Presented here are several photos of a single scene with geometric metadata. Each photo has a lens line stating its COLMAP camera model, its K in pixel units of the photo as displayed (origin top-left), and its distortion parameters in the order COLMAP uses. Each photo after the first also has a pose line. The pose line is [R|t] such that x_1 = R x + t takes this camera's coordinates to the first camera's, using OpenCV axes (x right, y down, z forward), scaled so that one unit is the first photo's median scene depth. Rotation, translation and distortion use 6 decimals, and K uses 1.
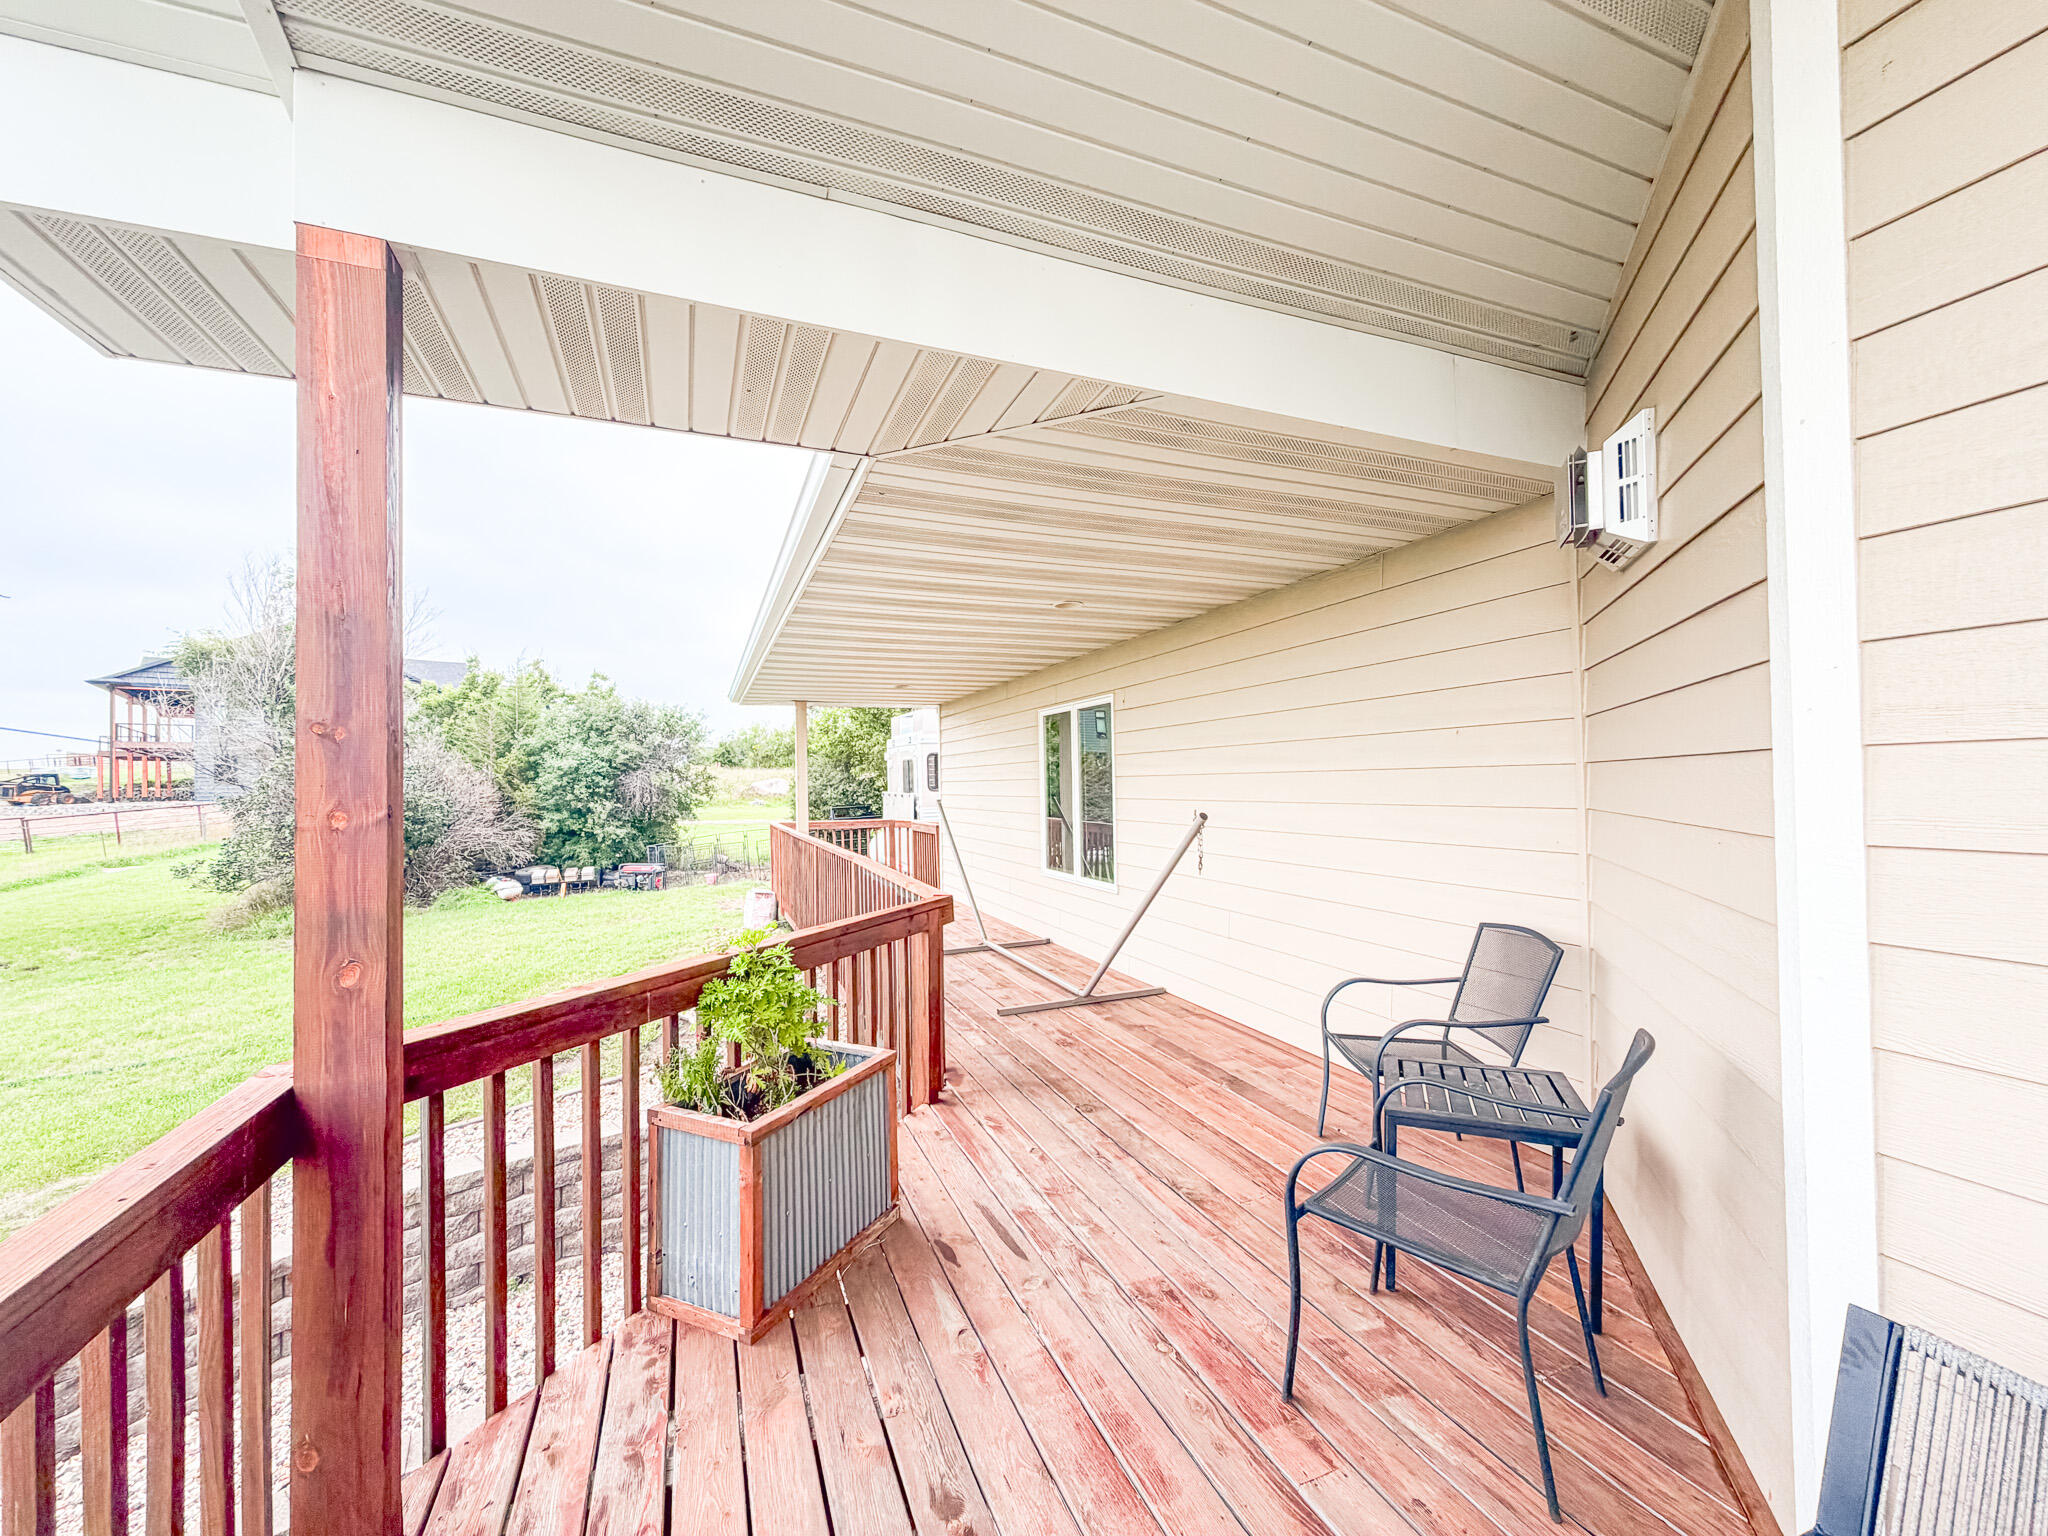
lens RADIAL K [[811.5, 0, 1019.8], [0, 811.5, 773.8], [0, 0, 1]] dist [-0.002010, 0.000365]
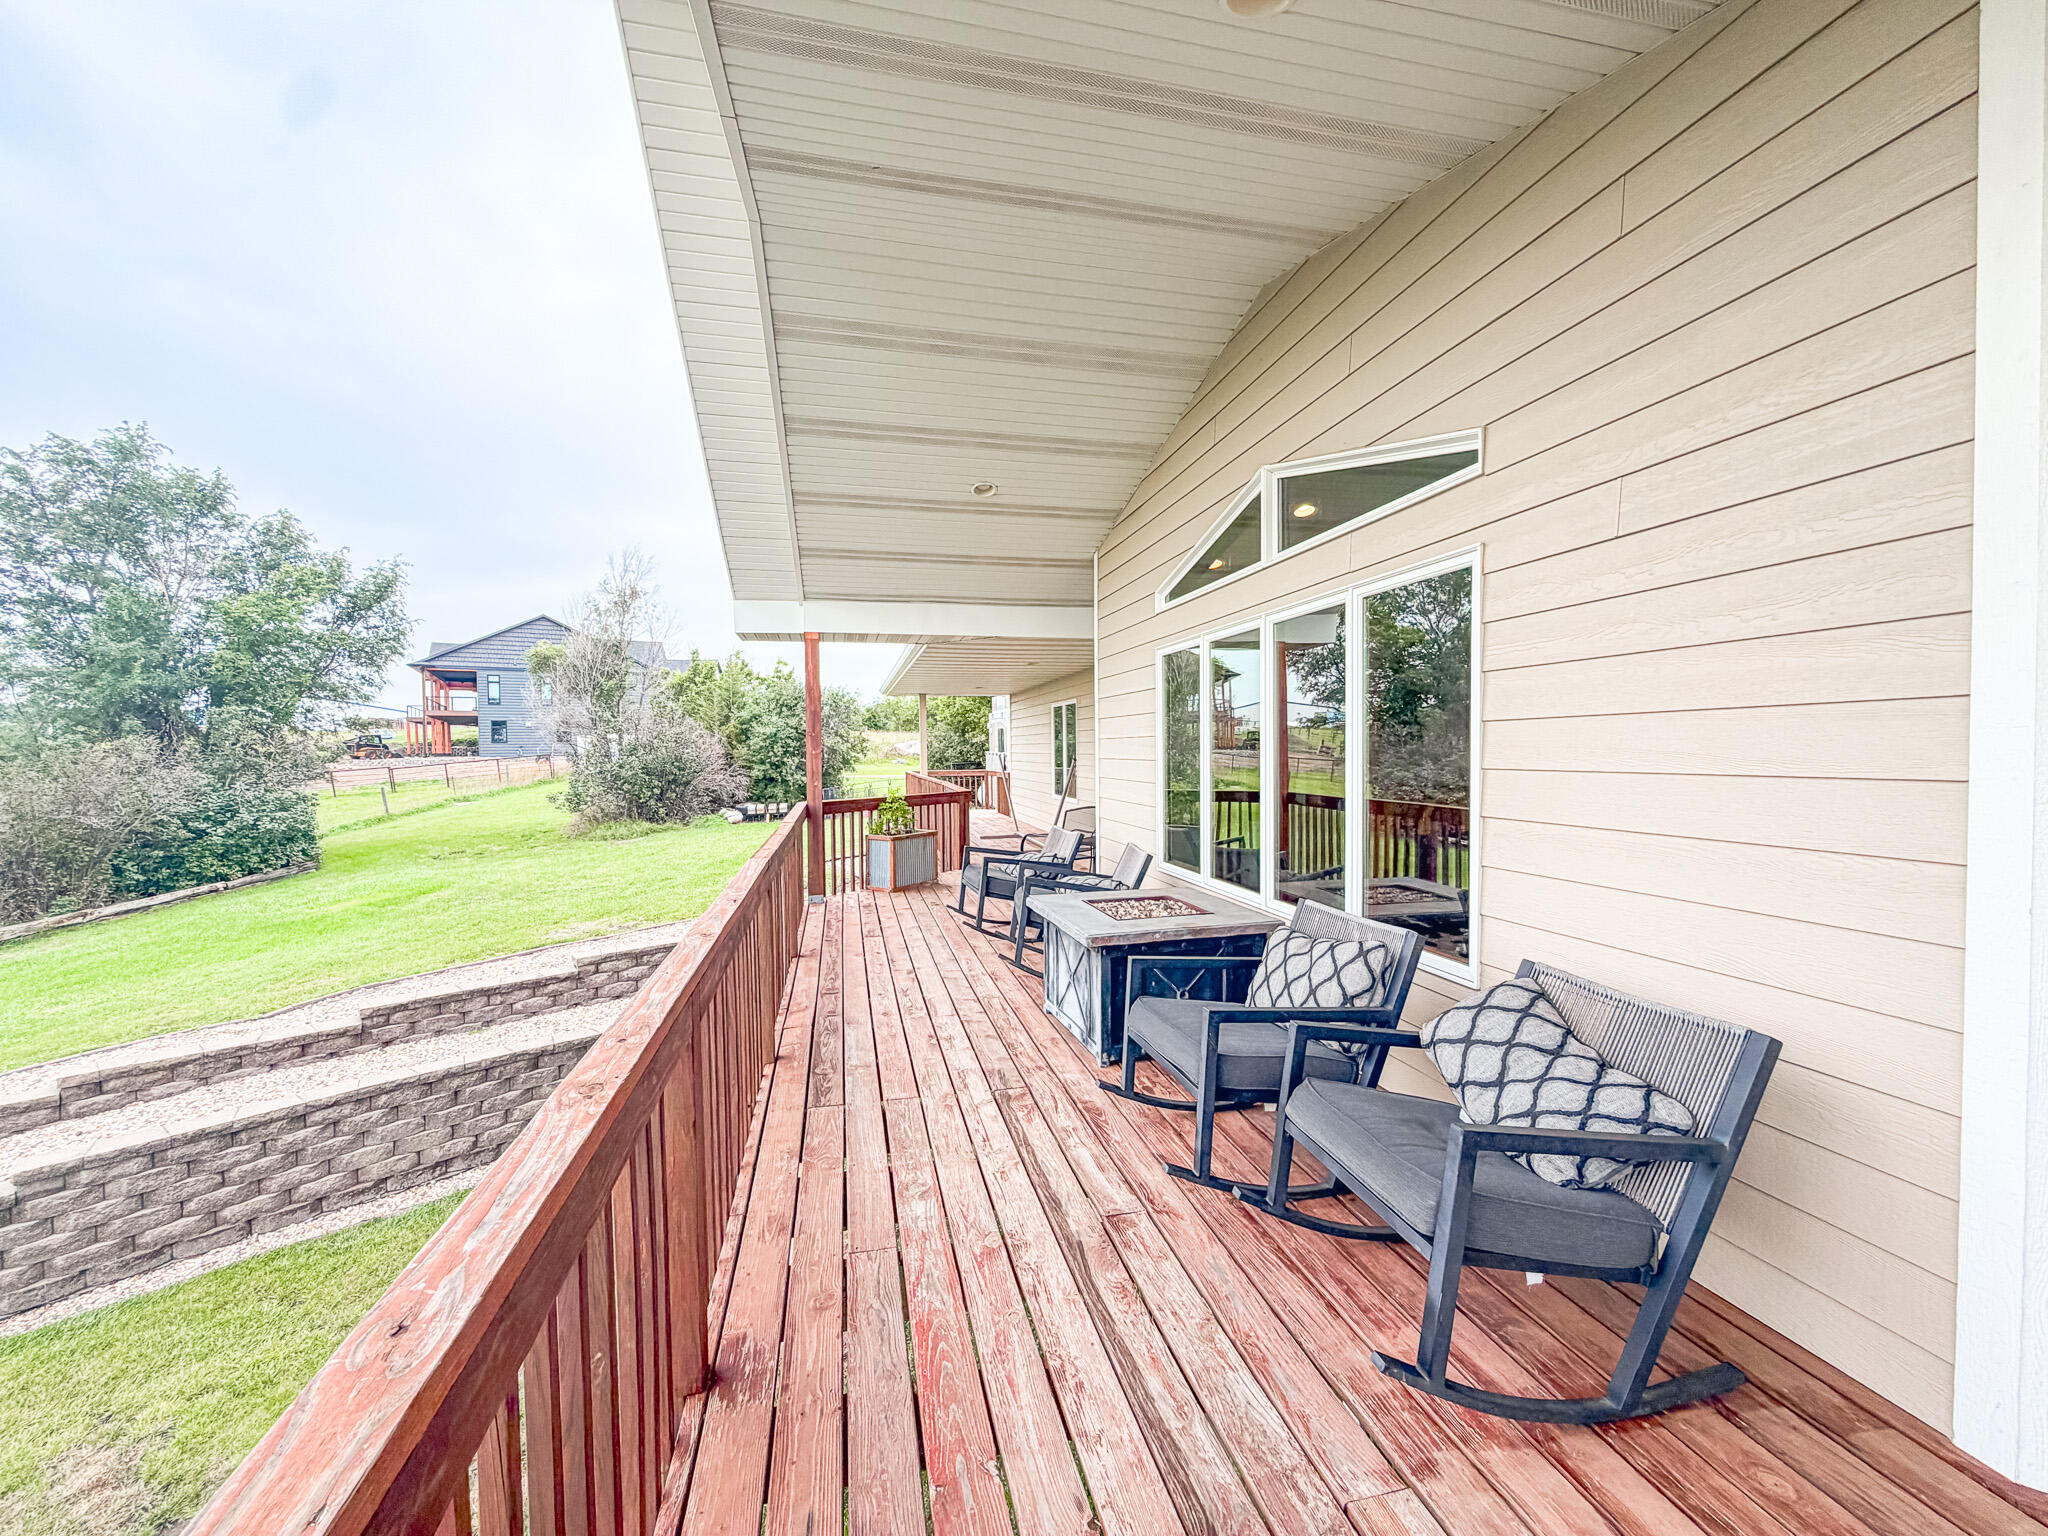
lens RADIAL K [[811.5, 0, 1019.8], [0, 811.5, 773.8], [0, 0, 1]] dist [-0.002010, 0.000365]
pose [[0.986214, 0.010529, -0.165140, 0.107681], [-0.002875, 0.998913, 0.046520, -0.003744], [0.165450, -0.045404, 0.985172, -0.321879]]
